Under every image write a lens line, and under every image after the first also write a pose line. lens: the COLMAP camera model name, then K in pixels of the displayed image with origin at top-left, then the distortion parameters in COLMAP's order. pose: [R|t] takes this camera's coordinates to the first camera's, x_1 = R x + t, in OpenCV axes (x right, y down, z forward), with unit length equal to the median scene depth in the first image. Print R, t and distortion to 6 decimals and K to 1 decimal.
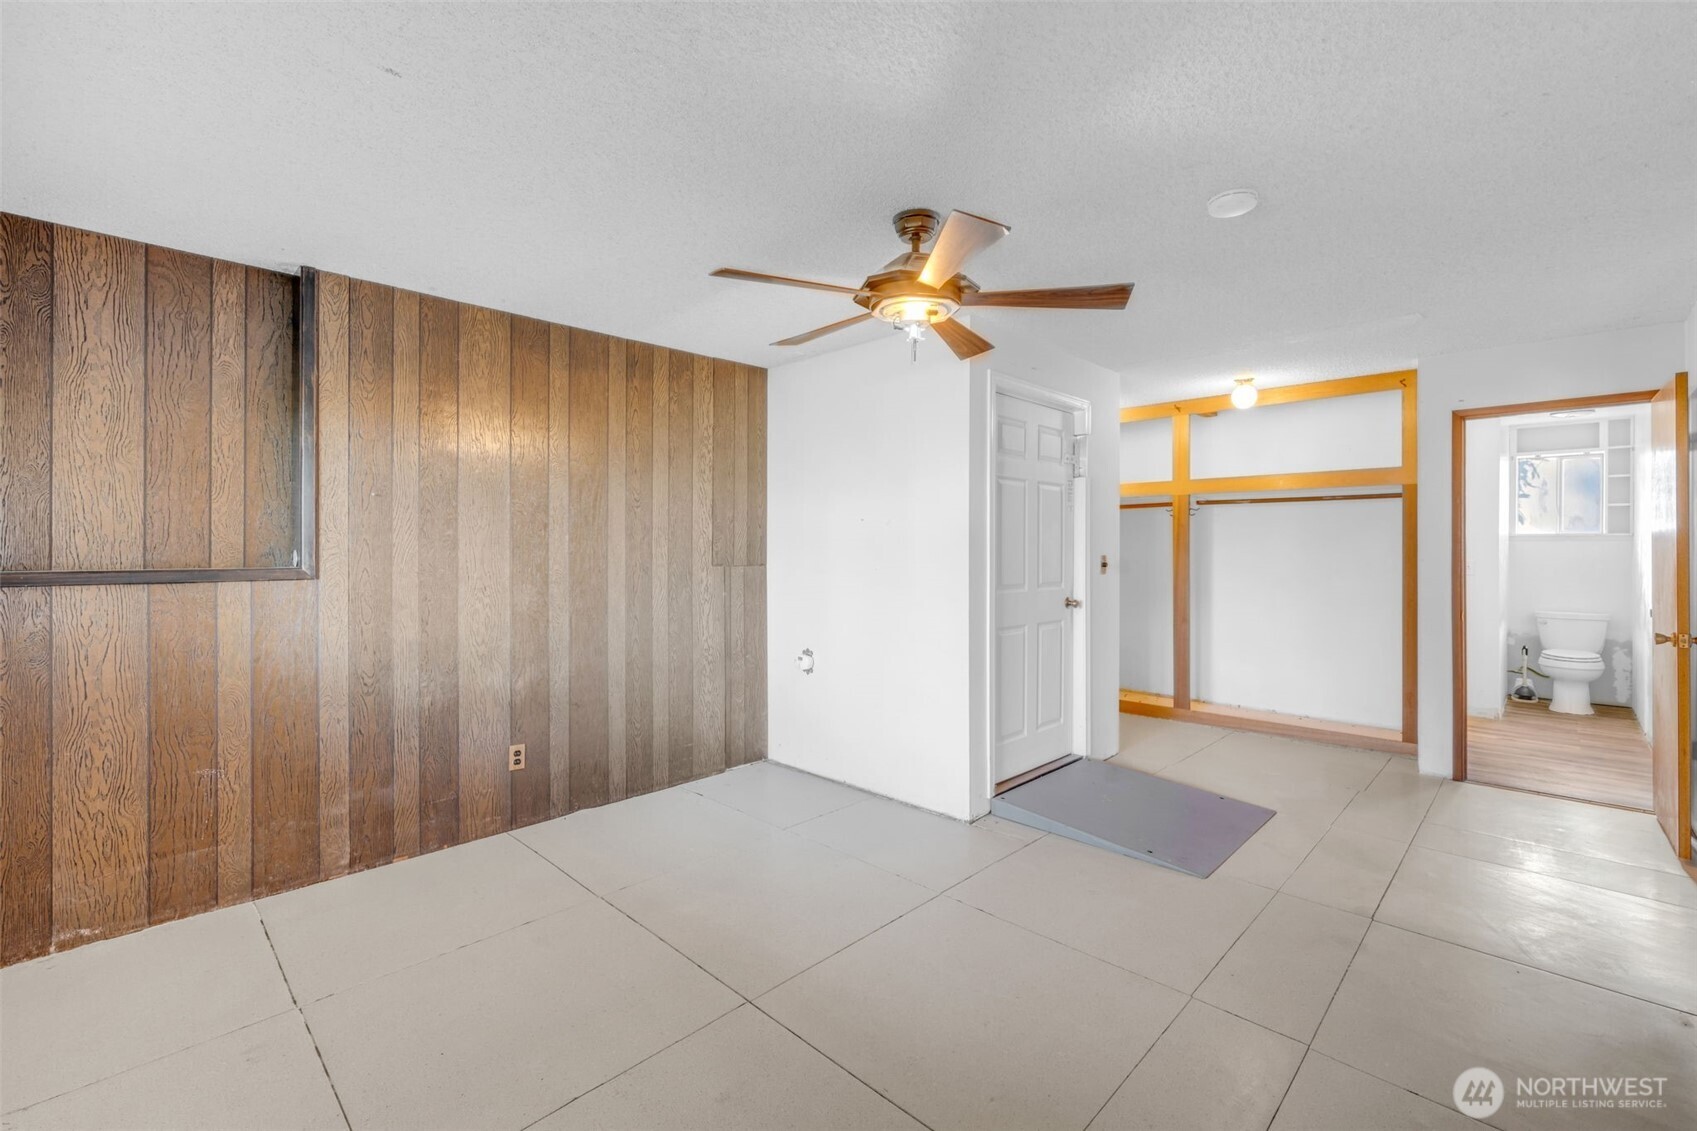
lens RADIAL K [[747.2, 0, 847.9], [0, 747.2, 548.5], [0, 0, 1]] dist [-0.002369, -0.000258]
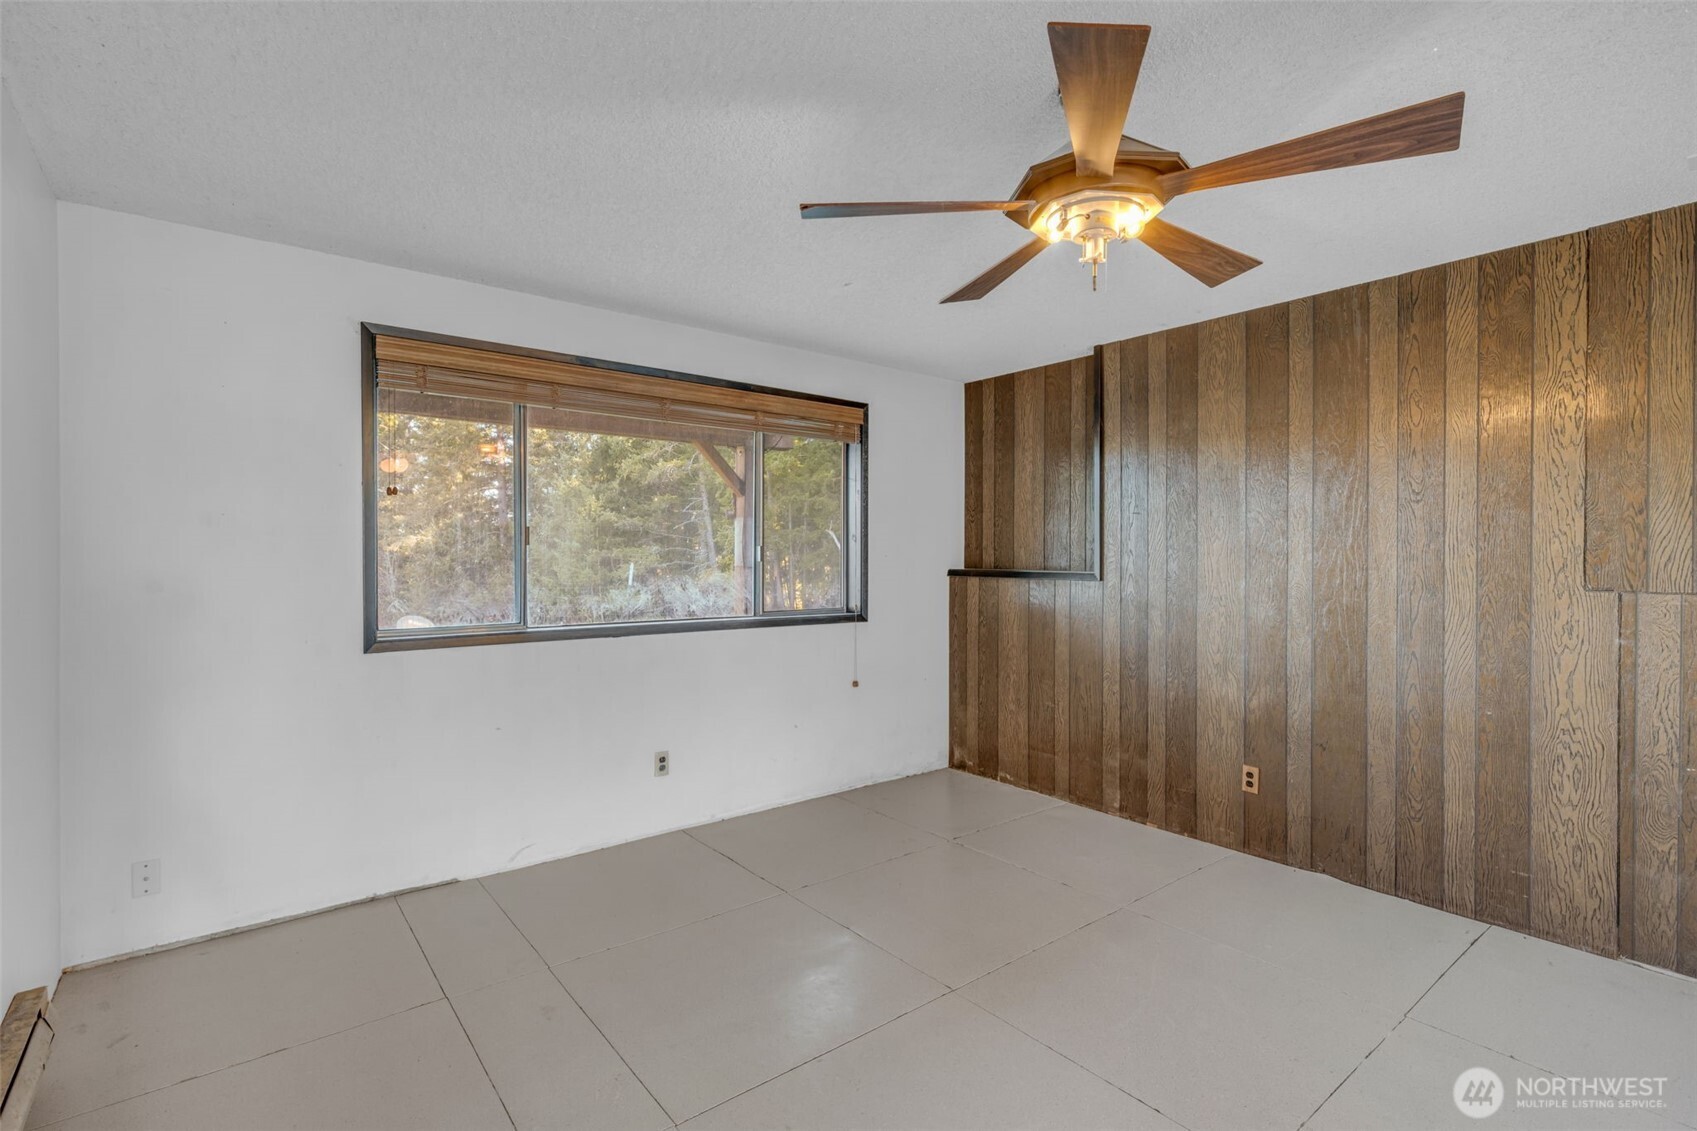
lens RADIAL K [[765.9, 0, 848.4], [0, 765.9, 566.2], [0, 0, 1]] dist [0.001692, -0.002717]
pose [[-0.120368, 0.012368, -0.992652, 0.576204], [-0.004543, 0.999905, 0.013009, -0.000635], [0.992719, 0.006076, -0.120301, 0.607784]]
